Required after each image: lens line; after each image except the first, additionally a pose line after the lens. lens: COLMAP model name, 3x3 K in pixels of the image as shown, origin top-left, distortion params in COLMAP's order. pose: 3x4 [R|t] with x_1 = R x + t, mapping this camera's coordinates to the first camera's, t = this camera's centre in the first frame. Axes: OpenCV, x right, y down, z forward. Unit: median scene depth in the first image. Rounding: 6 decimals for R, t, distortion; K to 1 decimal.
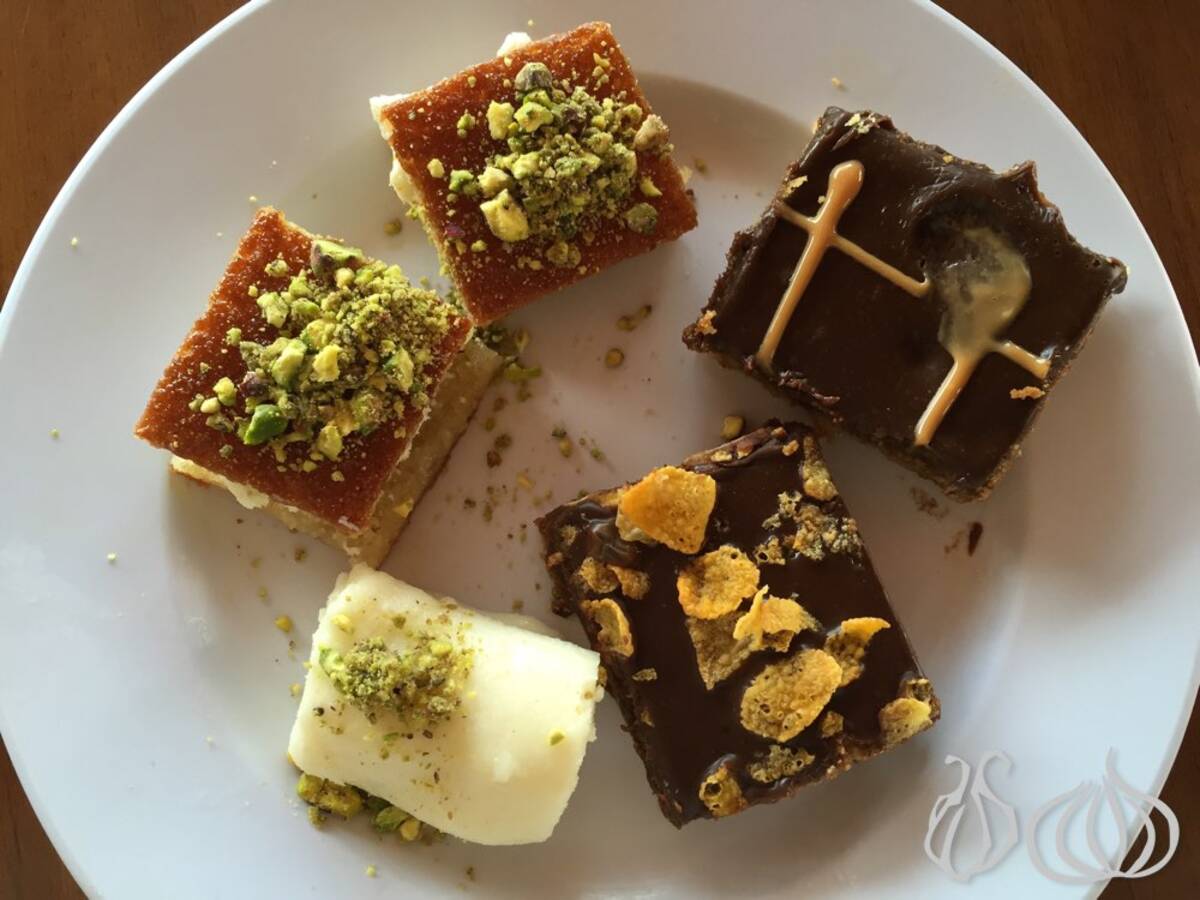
lens RADIAL K [[1018.9, 0, 600.0], [0, 1018.9, 450.0], [0, 0, 1]] dist [-0.001578, -0.005628]
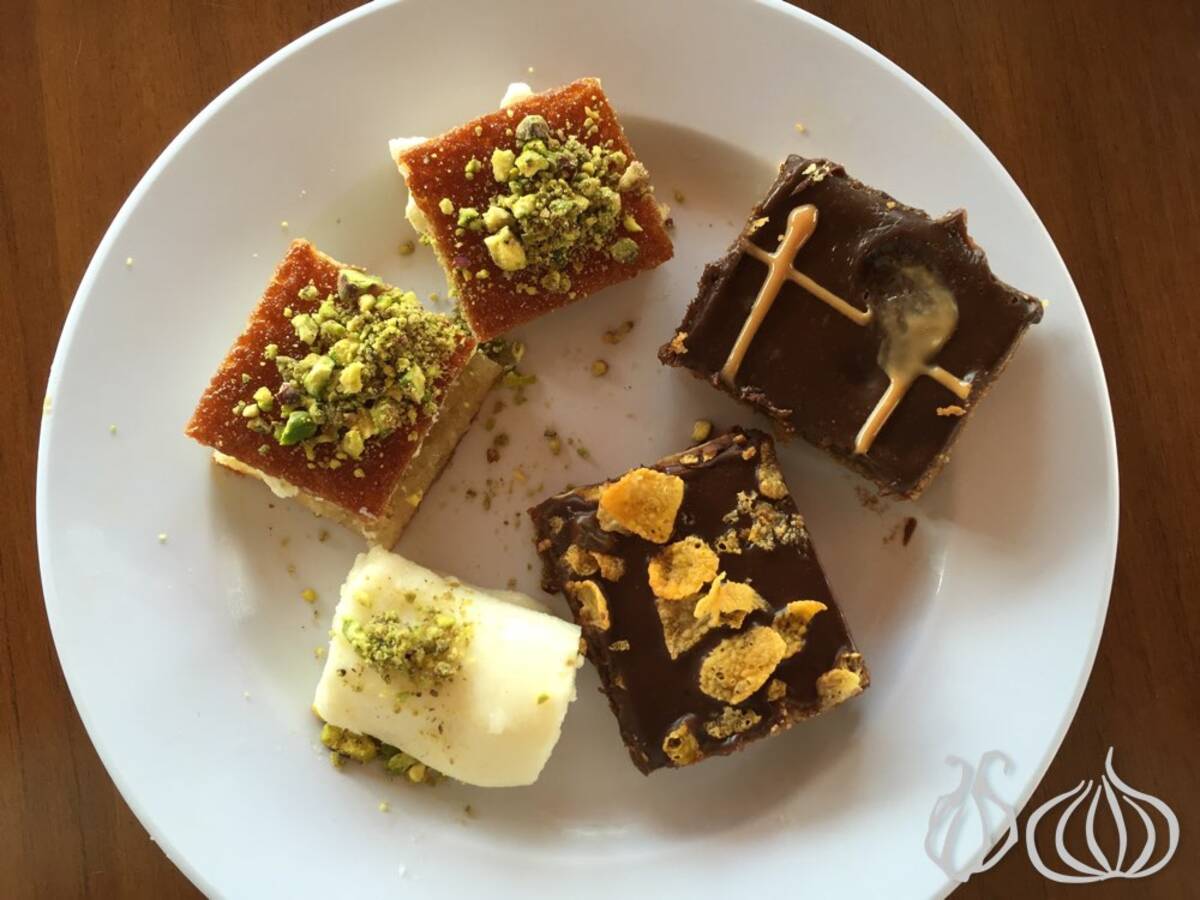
lens RADIAL K [[1009.5, 0, 603.6], [0, 1009.5, 441.9], [0, 0, 1]] dist [-0.011675, -0.004255]
pose [[0.999821, 0.017695, 0.006643, 0.013994], [-0.017899, 0.999327, 0.032024, -0.049928], [-0.006072, -0.032137, 0.999465, -0.151211]]
